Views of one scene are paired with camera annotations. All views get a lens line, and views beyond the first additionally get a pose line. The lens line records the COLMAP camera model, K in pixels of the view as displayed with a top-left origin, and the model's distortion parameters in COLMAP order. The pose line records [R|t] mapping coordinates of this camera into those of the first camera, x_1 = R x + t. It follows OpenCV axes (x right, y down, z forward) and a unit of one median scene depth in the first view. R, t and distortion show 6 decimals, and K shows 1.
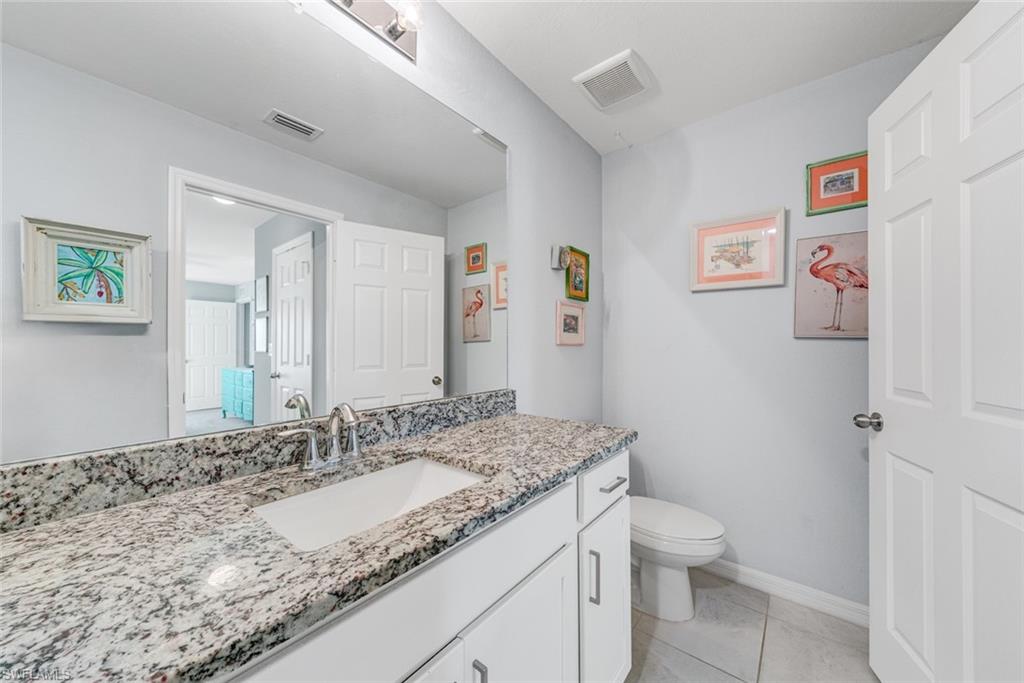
lens RADIAL K [[372.4, 0, 512.4], [0, 372.4, 344.4], [0, 0, 1]] dist [0.000020, 0.000066]
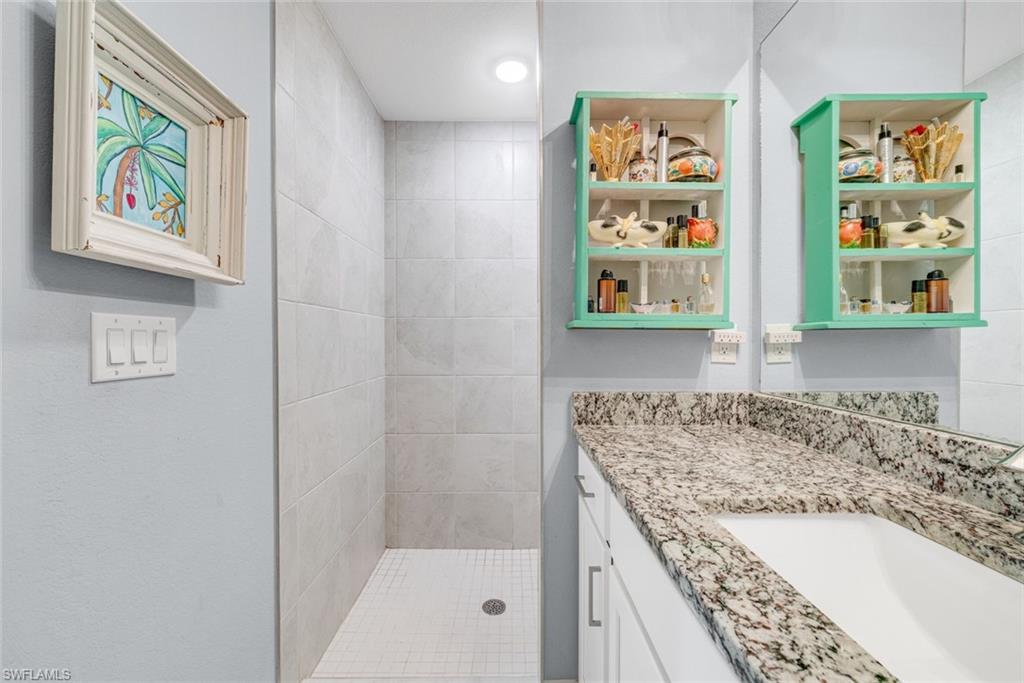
lens RADIAL K [[372.4, 0, 510.0], [0, 372.4, 337.0], [0, 0, 1]] dist [0.000020, 0.000066]
pose [[-0.772437, -0.000951, -0.635091, 0.477043], [0.002375, 0.999988, -0.004386, 0.039738], [0.635087, -0.004896, -0.772425, 1.137812]]
